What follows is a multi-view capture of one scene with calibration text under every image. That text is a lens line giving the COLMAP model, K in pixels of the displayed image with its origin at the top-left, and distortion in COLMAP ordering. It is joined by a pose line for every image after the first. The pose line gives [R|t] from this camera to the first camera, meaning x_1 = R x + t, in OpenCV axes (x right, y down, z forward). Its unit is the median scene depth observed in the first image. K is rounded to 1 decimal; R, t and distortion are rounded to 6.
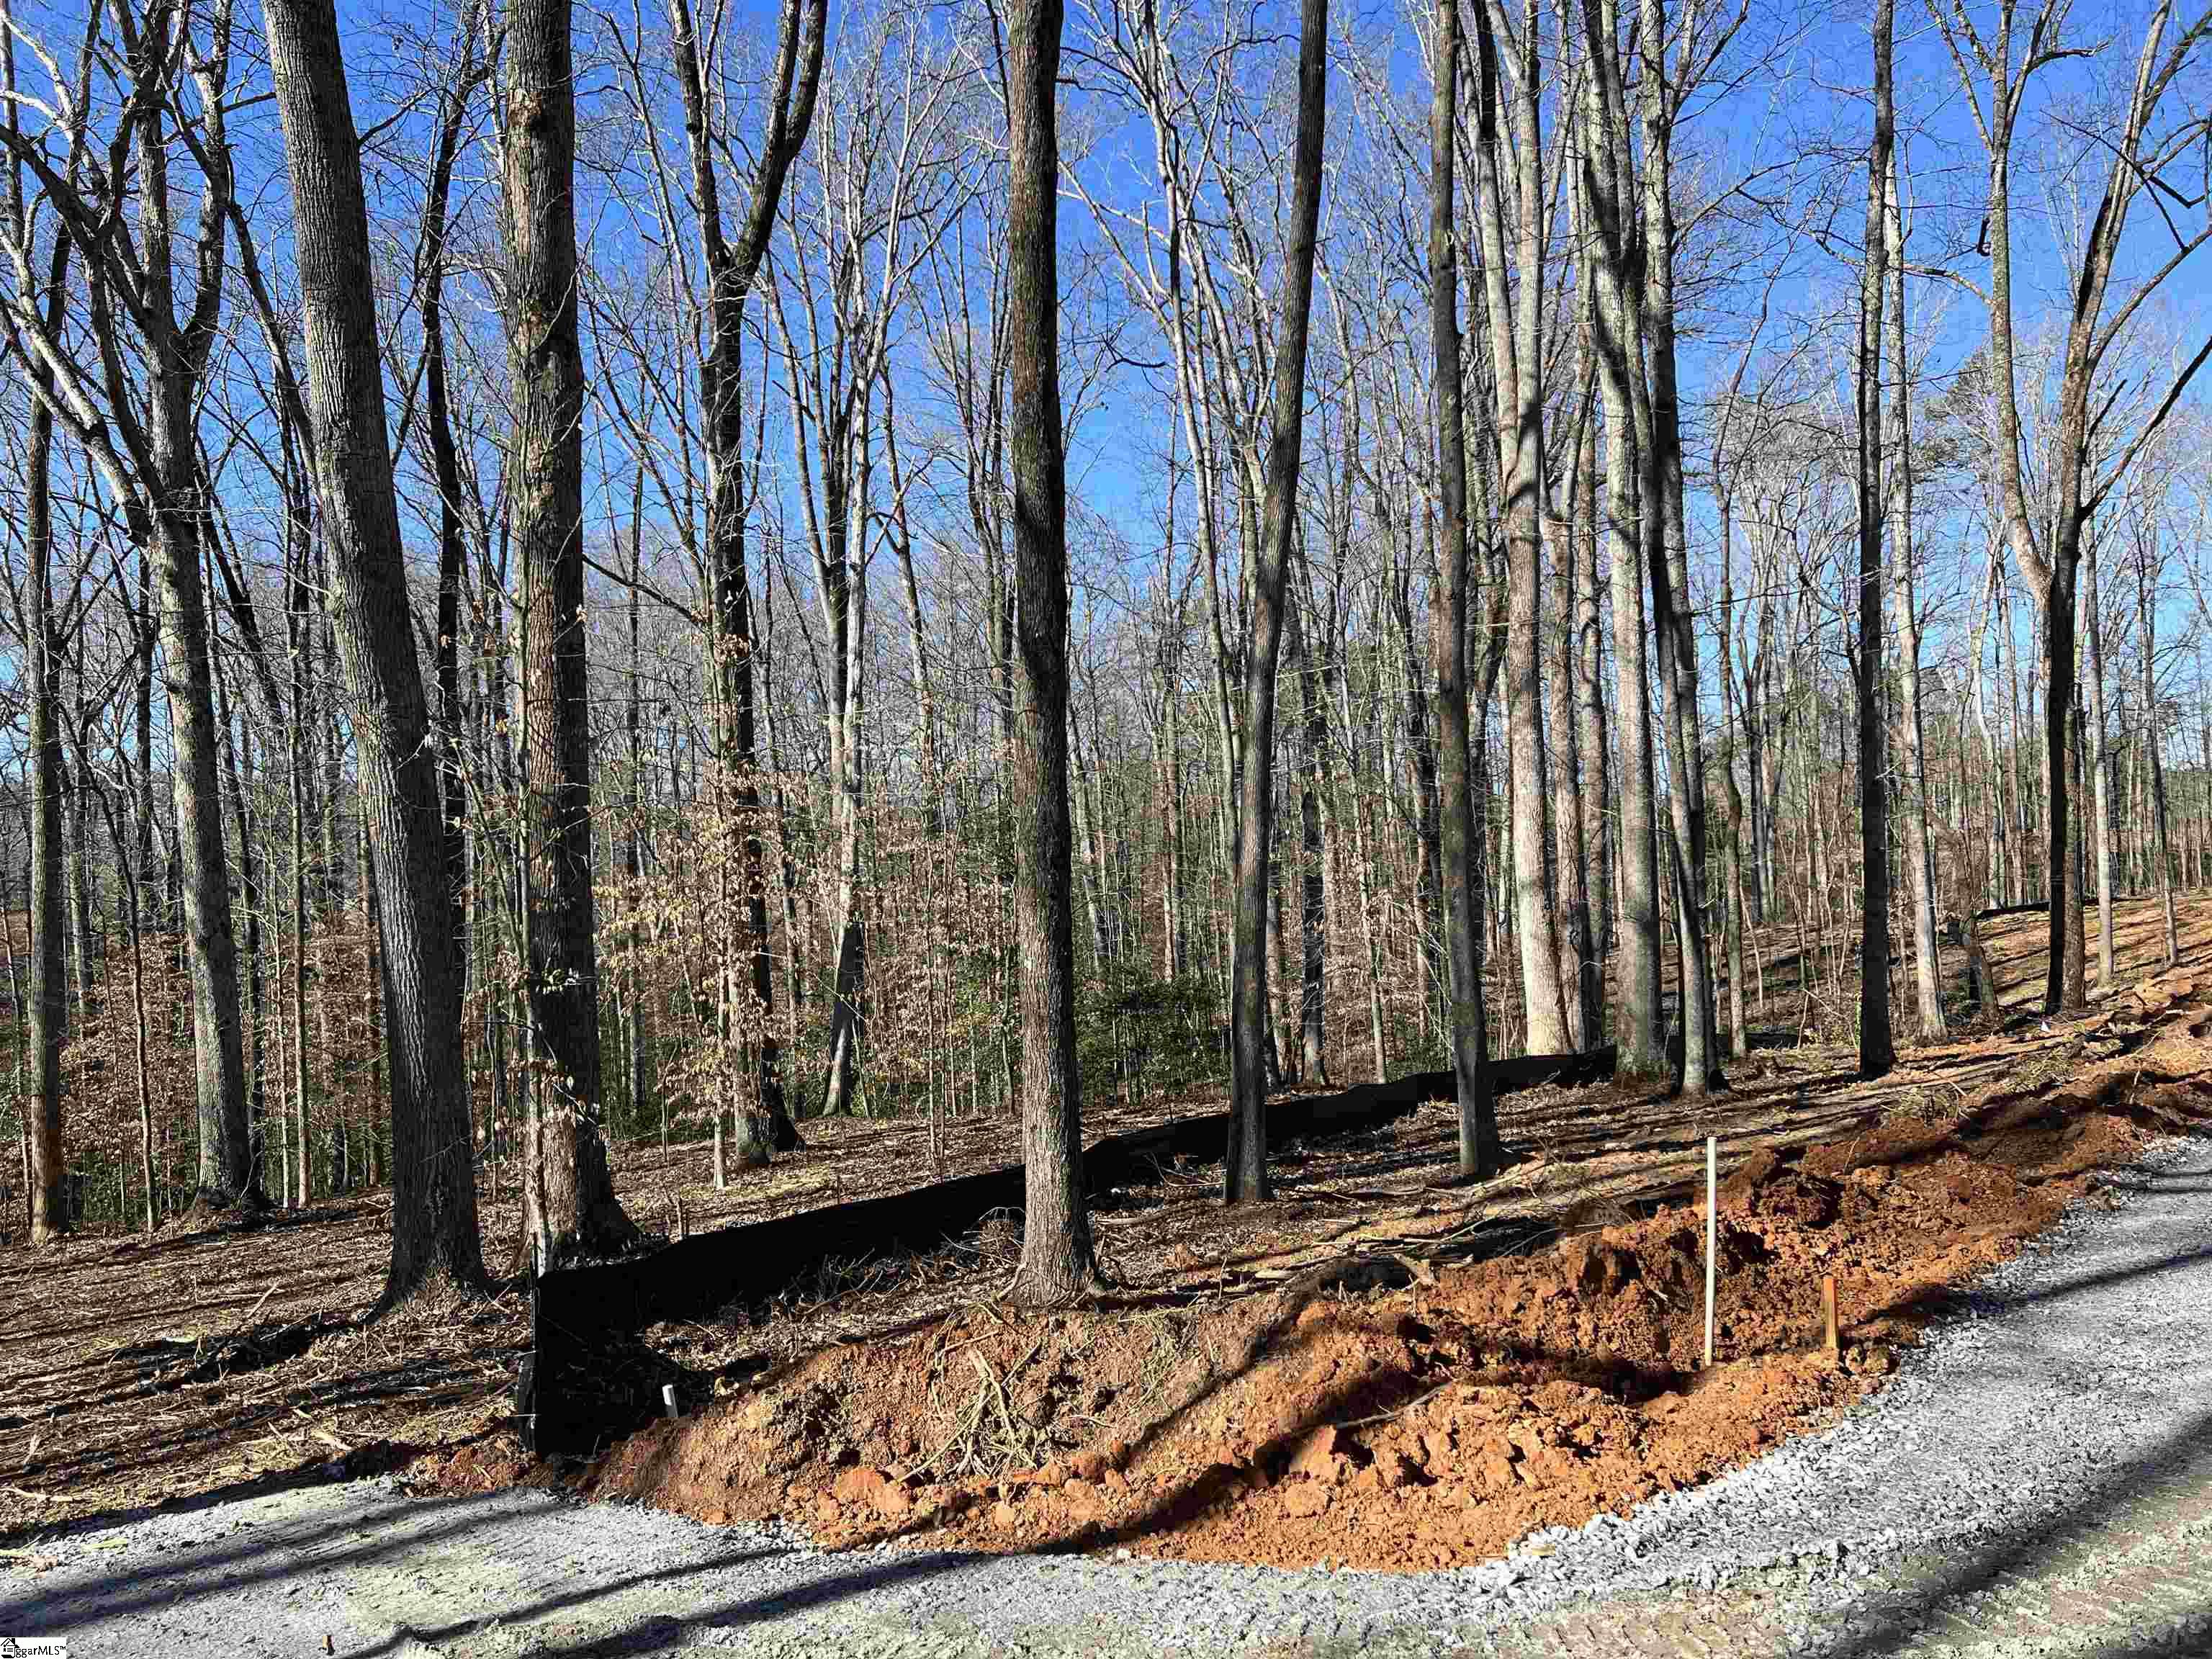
lens RADIAL K [[1658.0, 0, 1105.3], [0, 1658.0, 841.1], [0, 0, 1]] dist [0.047280, -0.046896]
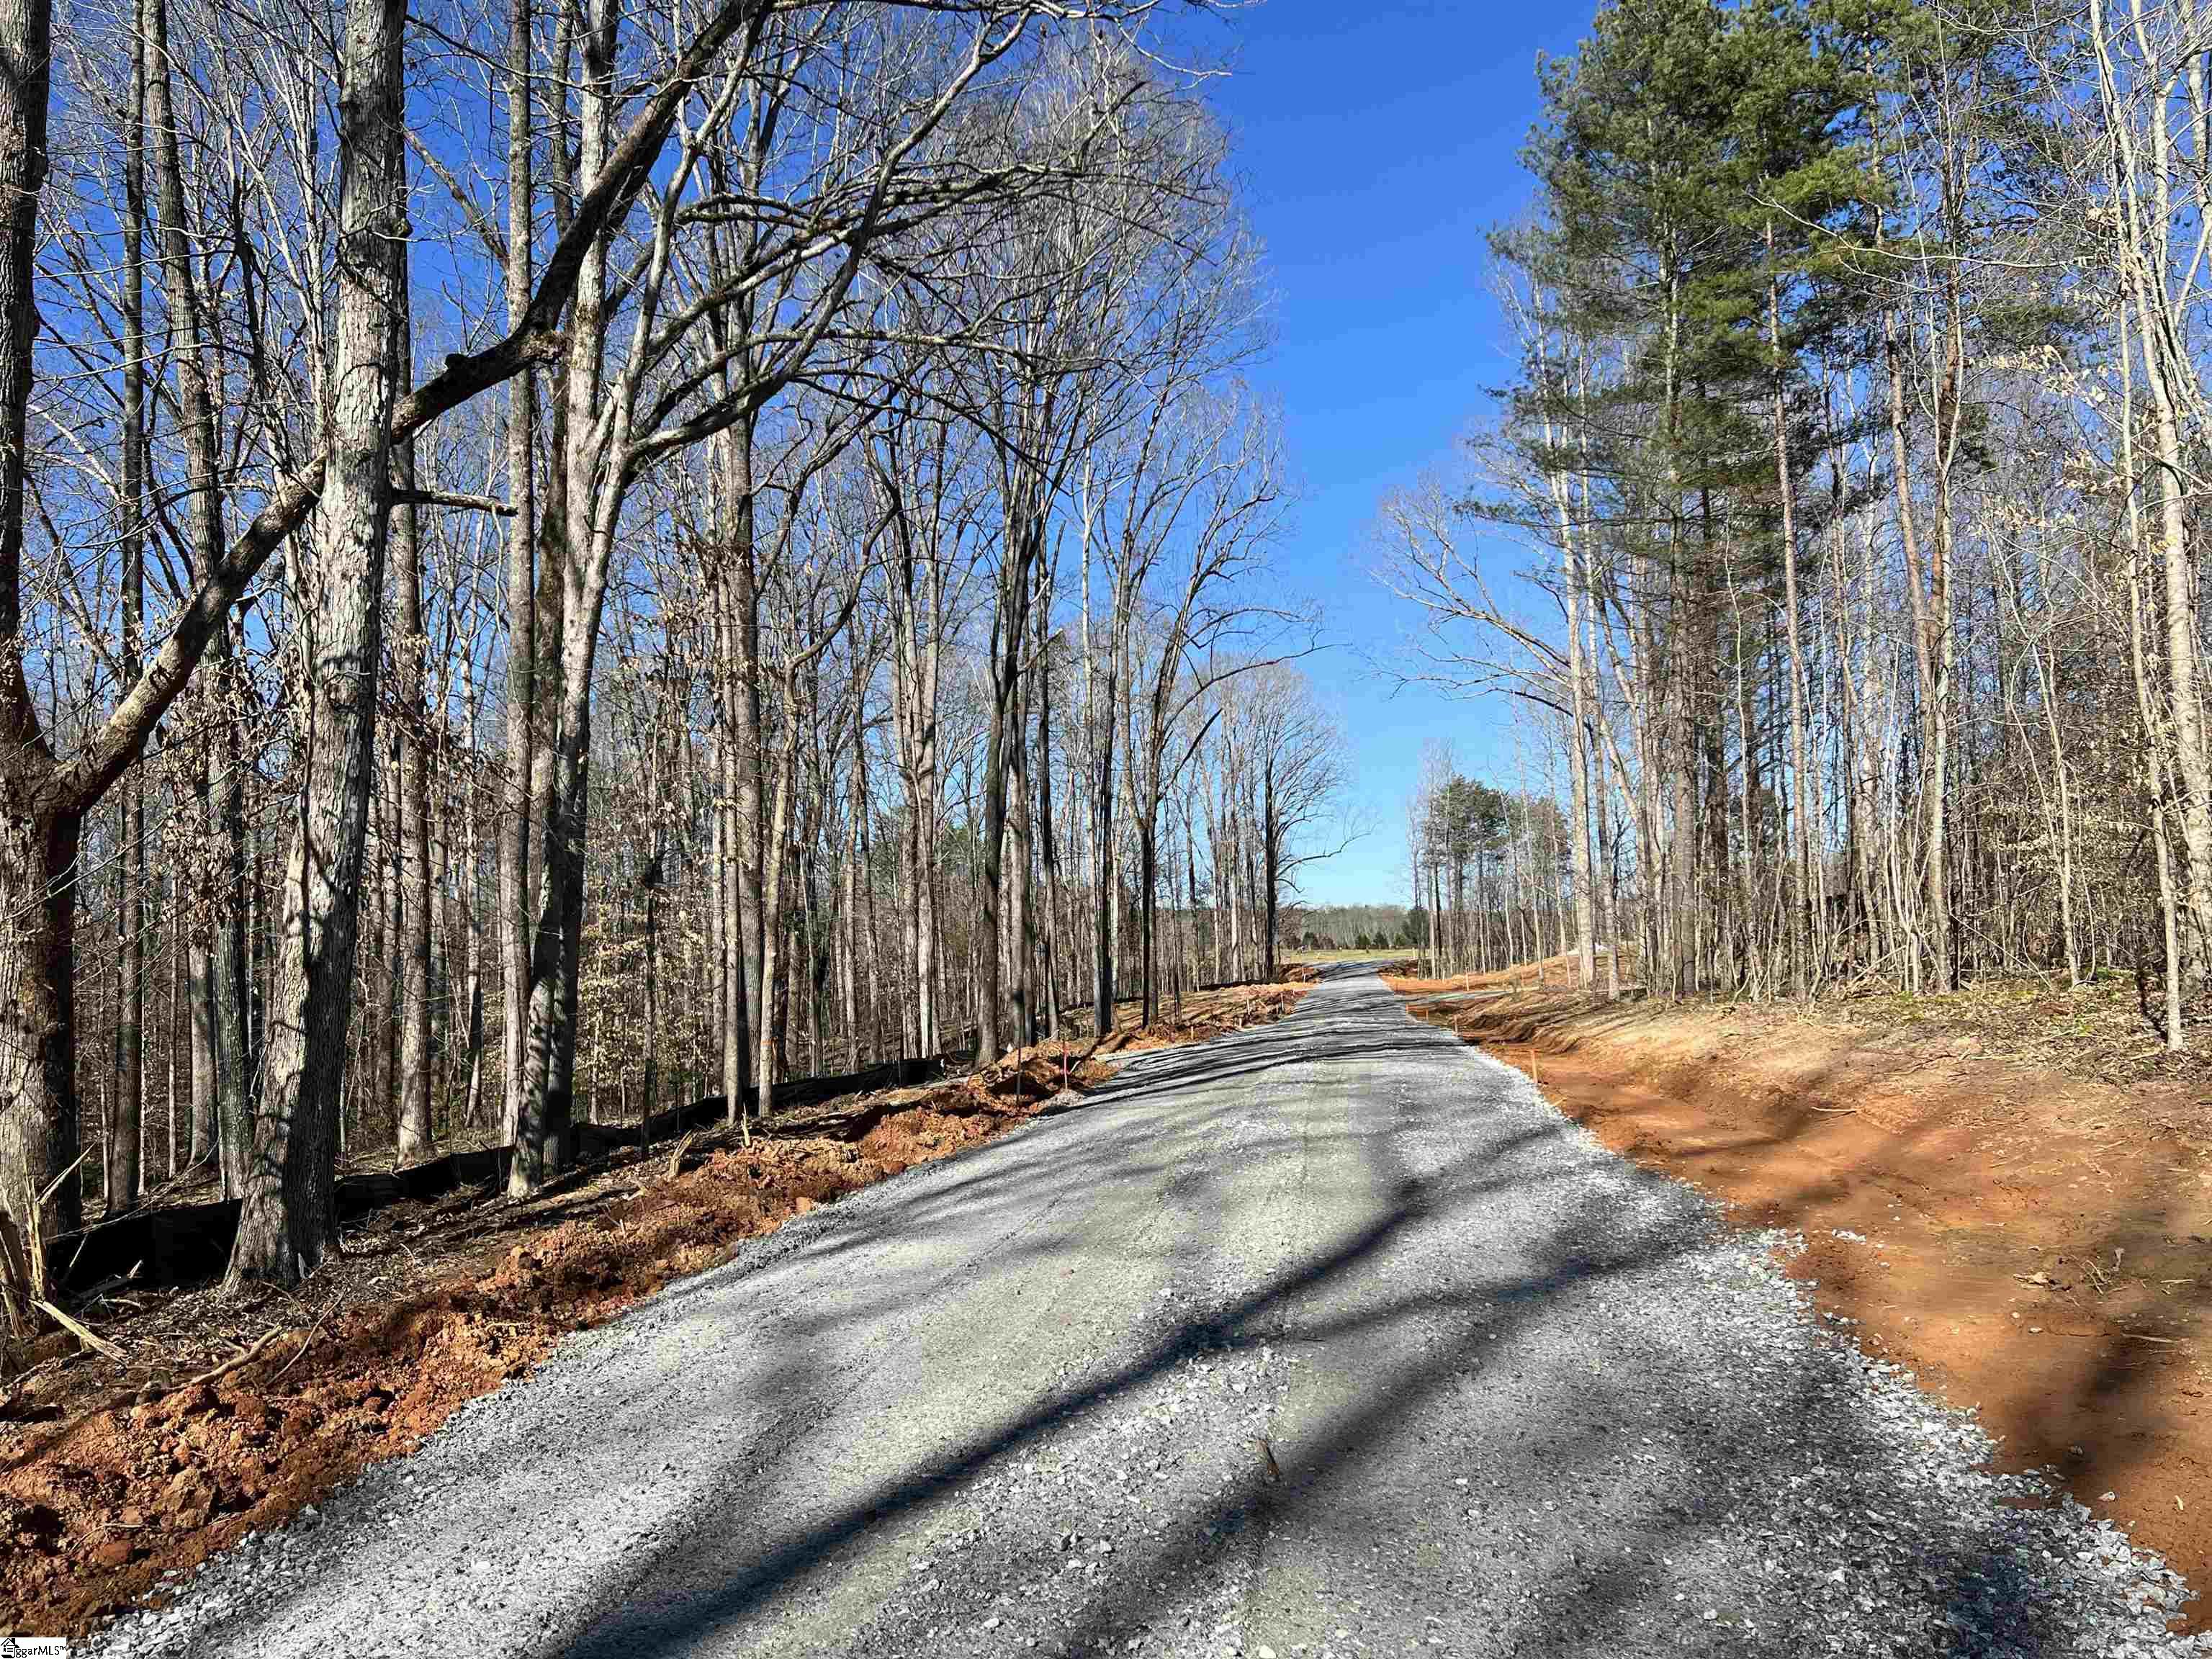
lens RADIAL K [[1658.0, 0, 1105.3], [0, 1658.0, 841.1], [0, 0, 1]] dist [0.047280, -0.046896]
pose [[0.853354, 0.055292, 0.518392, -0.772214], [-0.018922, 0.996990, -0.075189, 0.016276], [-0.520989, 0.054354, 0.851831, -1.030041]]
